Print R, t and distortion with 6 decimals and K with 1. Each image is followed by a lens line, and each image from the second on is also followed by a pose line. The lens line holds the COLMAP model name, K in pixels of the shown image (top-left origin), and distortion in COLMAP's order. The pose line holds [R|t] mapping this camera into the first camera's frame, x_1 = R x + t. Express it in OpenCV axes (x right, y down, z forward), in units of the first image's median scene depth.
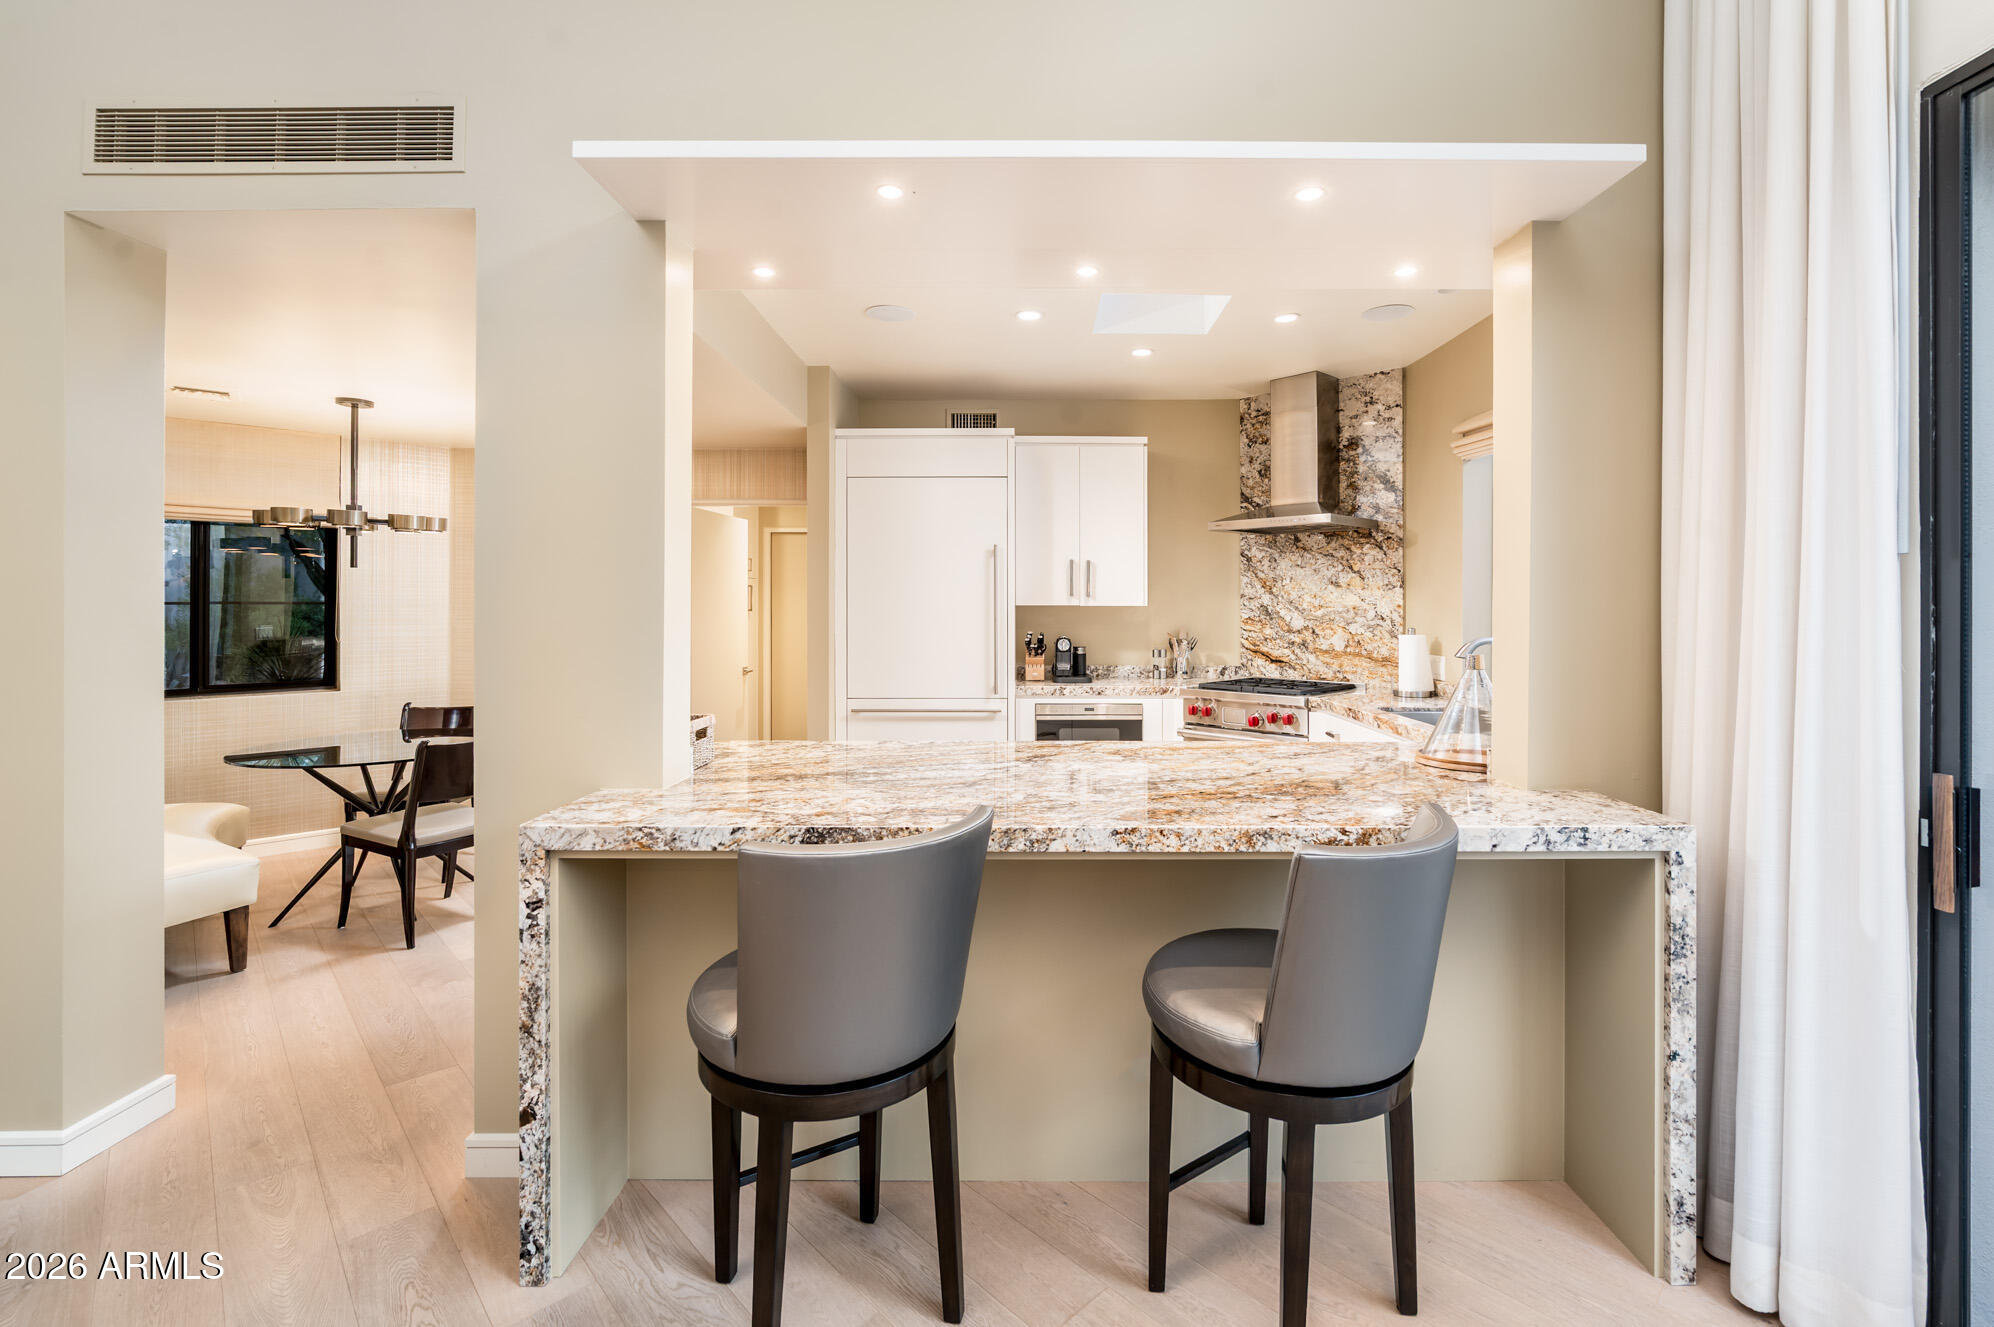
lens RADIAL K [[893.7, 0, 1026.5], [0, 893.7, 601.2], [0, 0, 1]] dist [-0.004266, 0.000126]
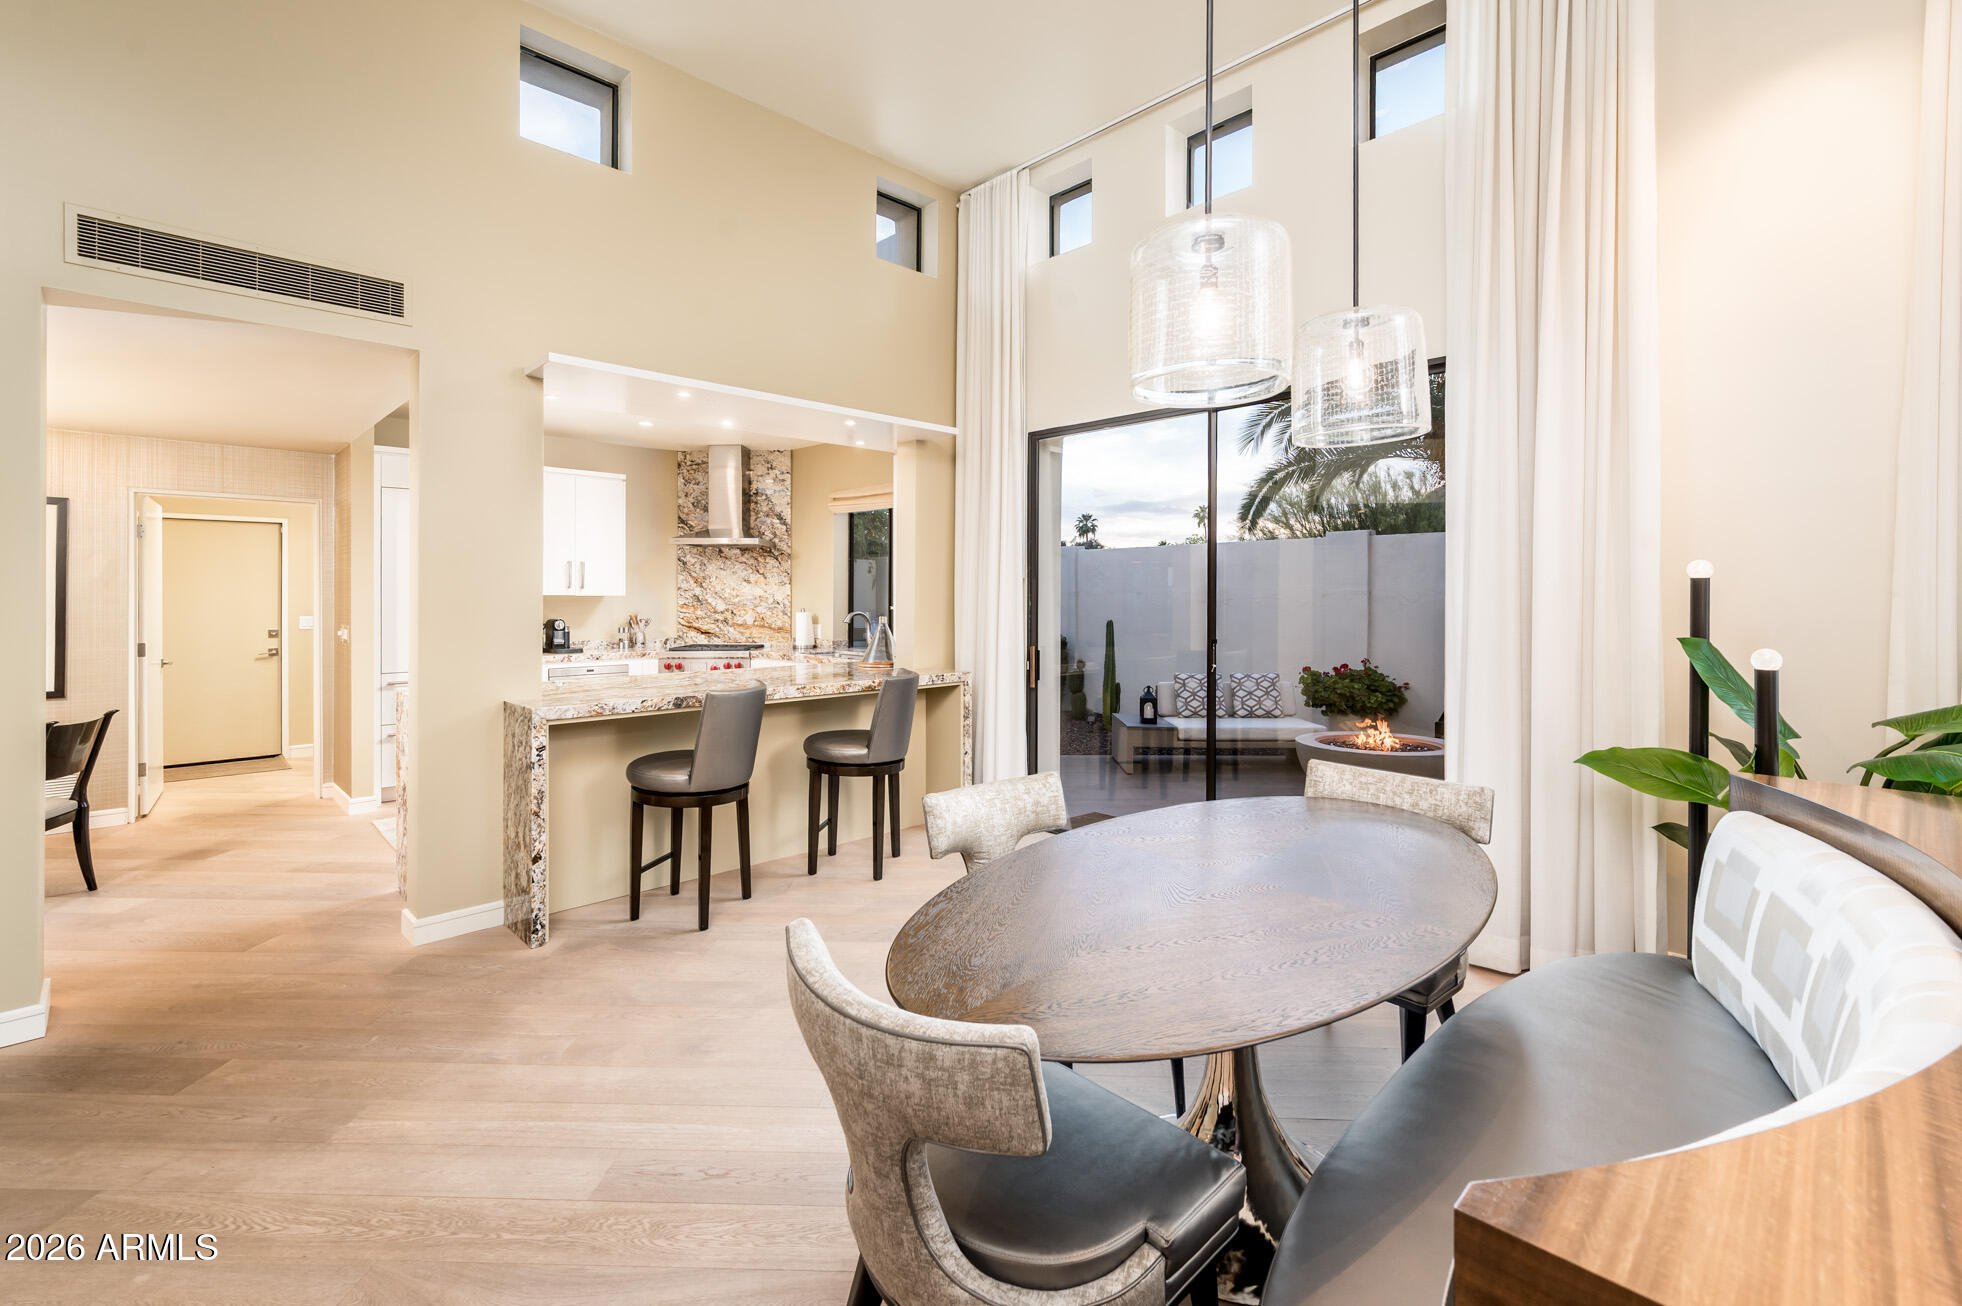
lens RADIAL K [[872.6, 0, 973.0], [0, 872.6, 597.6], [0, 0, 1]] dist [-0.000575, 0.000013]
pose [[0.717547, -0.002151, 0.696506, -0.438073], [-0.002499, 0.999981, 0.005662, -0.000564], [-0.696505, -0.005803, 0.717528, -0.370149]]
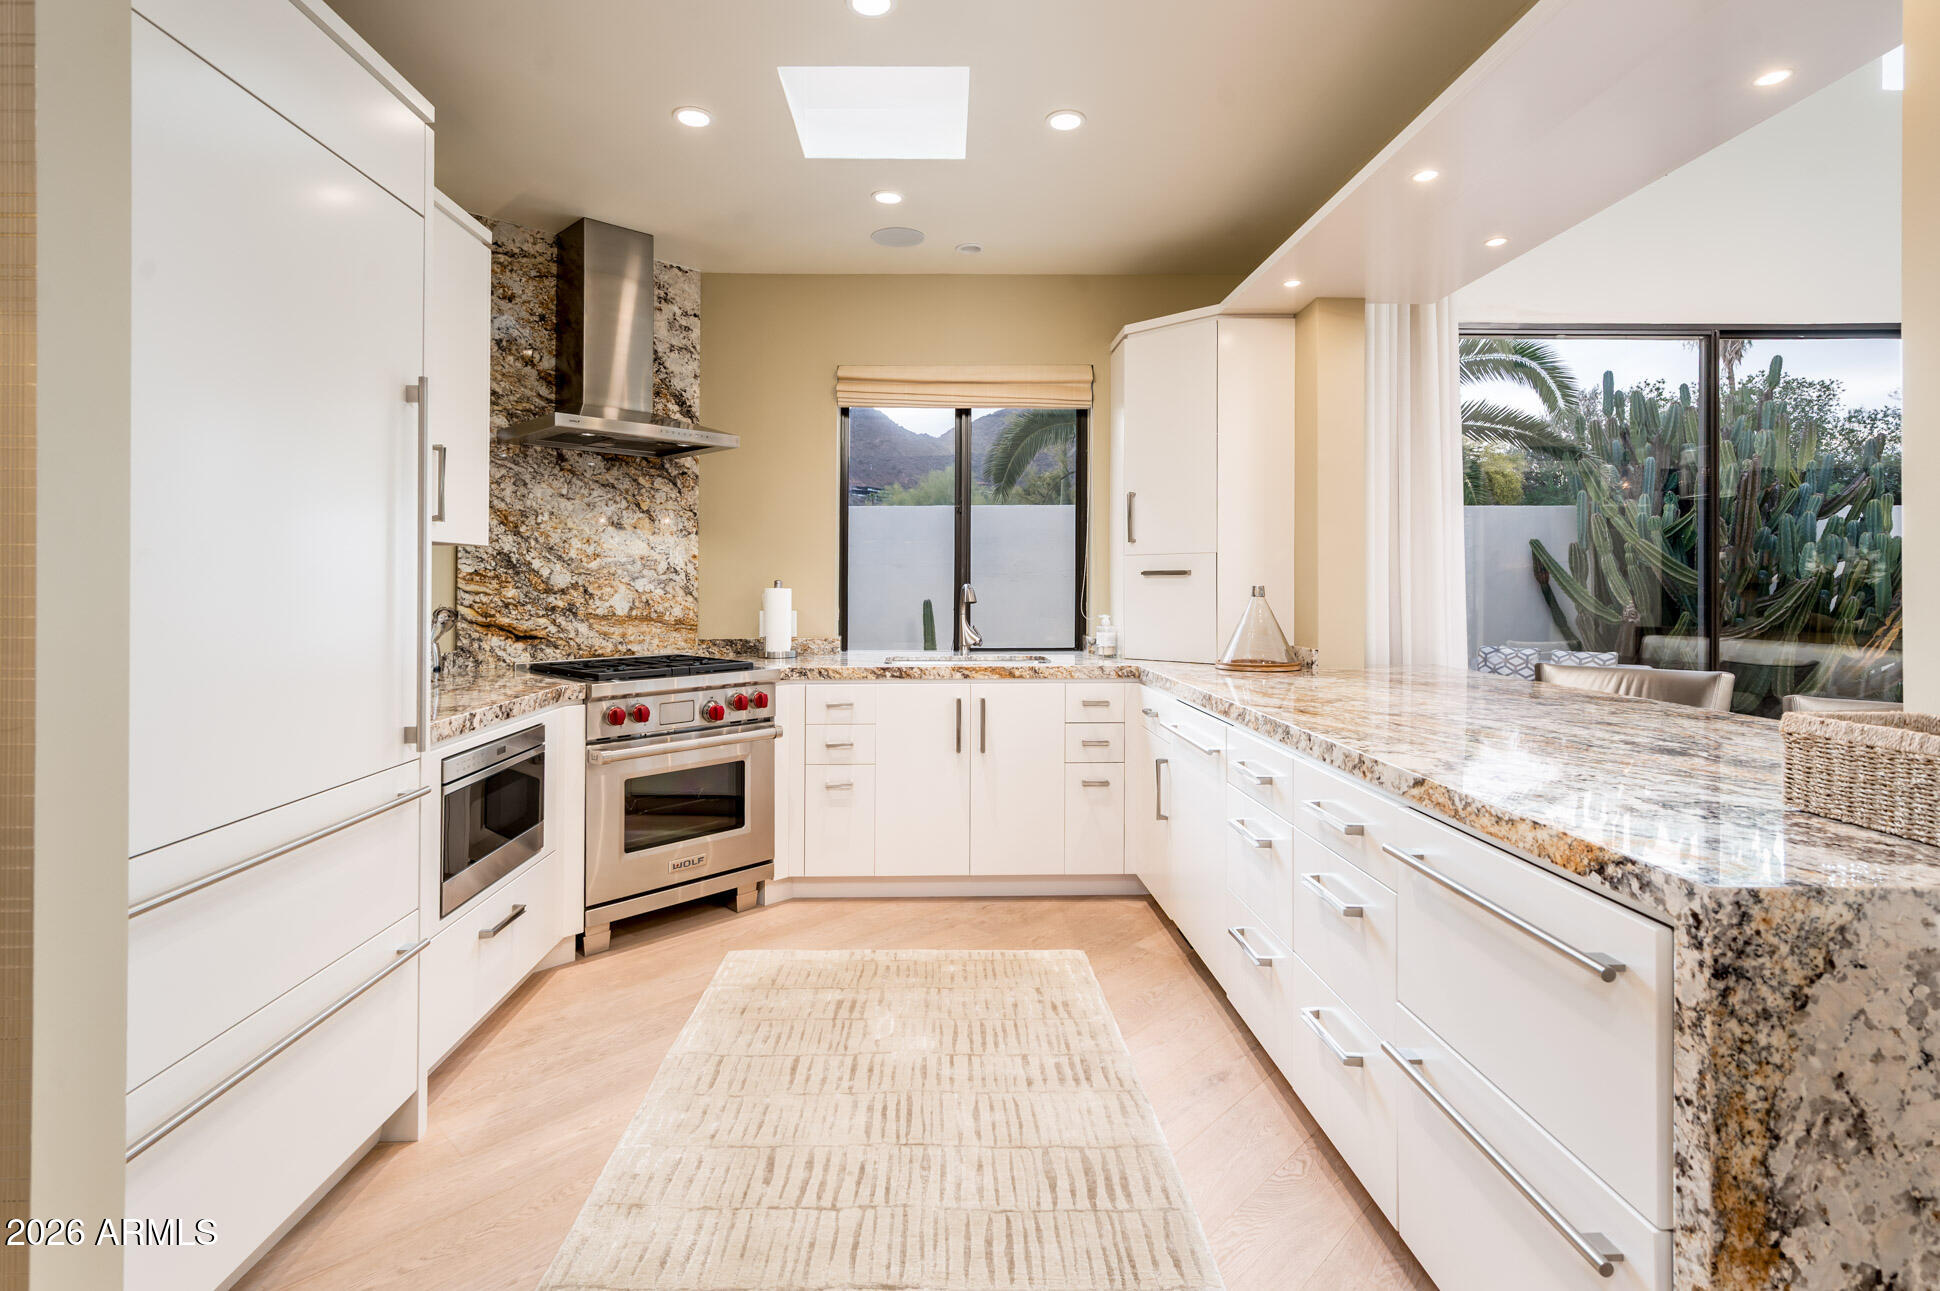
lens RADIAL K [[944.8, 0, 964.7], [0, 944.8, 583.1], [0, 0, 1]] dist [-0.001723, 0.001855]
pose [[-0.025839, -0.002442, 0.999663, -0.453868], [-0.001264, 0.999996, 0.002410, 0.026741], [-0.999665, -0.001202, -0.025842, 0.744620]]
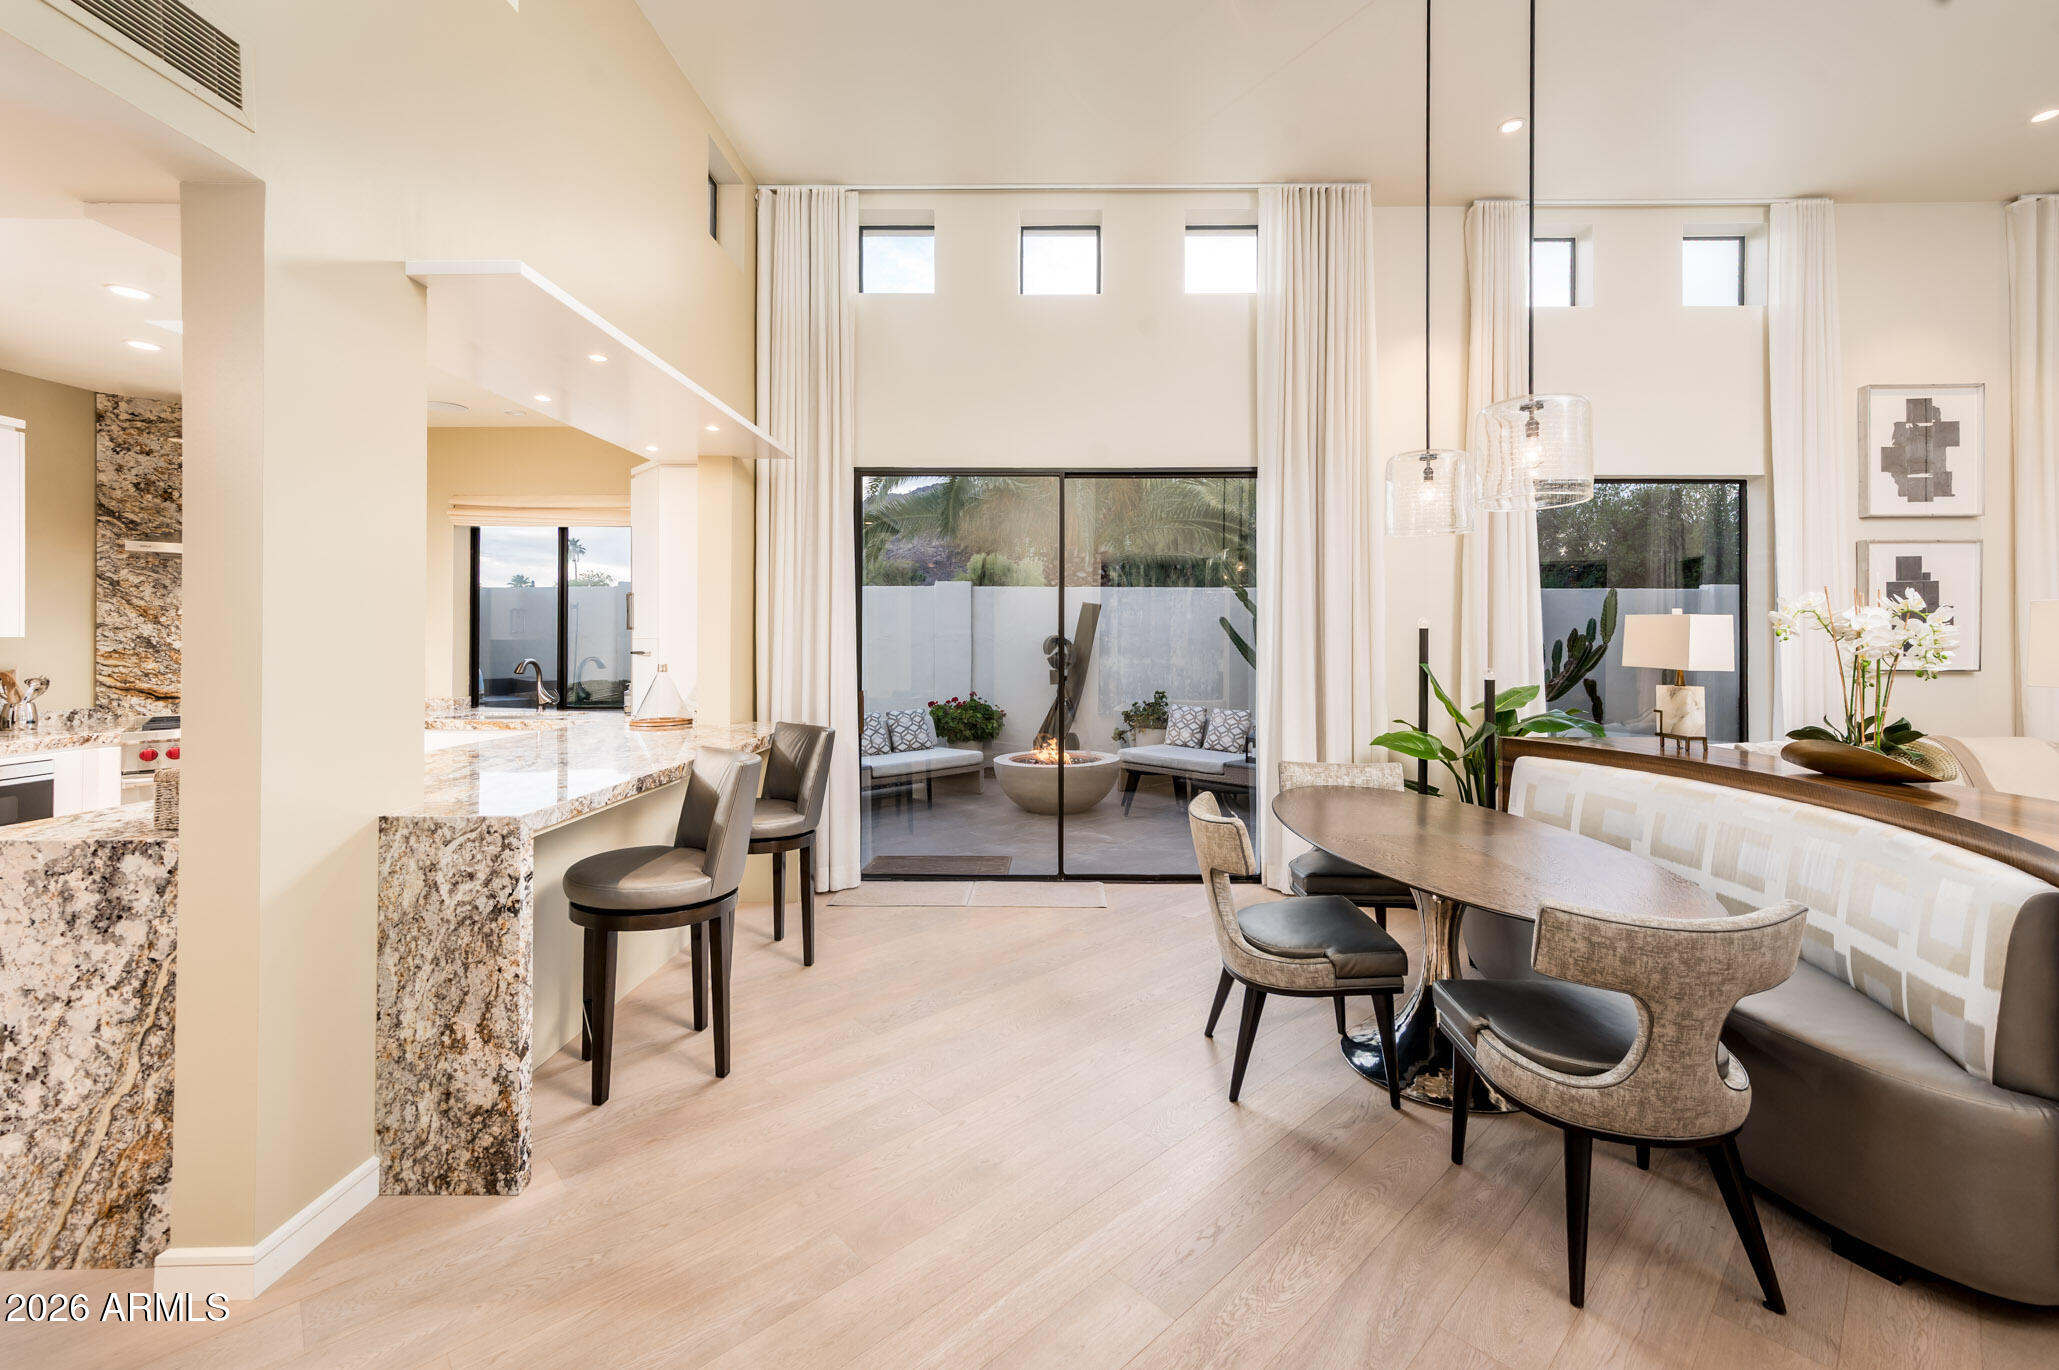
lens RADIAL K [[851.9, 0, 1065.8], [0, 851.9, 641.4], [0, 0, 1]] dist [0.004474, 0.000945]
pose [[-0.003429, -0.004905, 0.999982, -0.637500], [-0.005375, 0.999974, 0.004886, 0.000534], [-0.999980, -0.005358, -0.003455, 0.094491]]
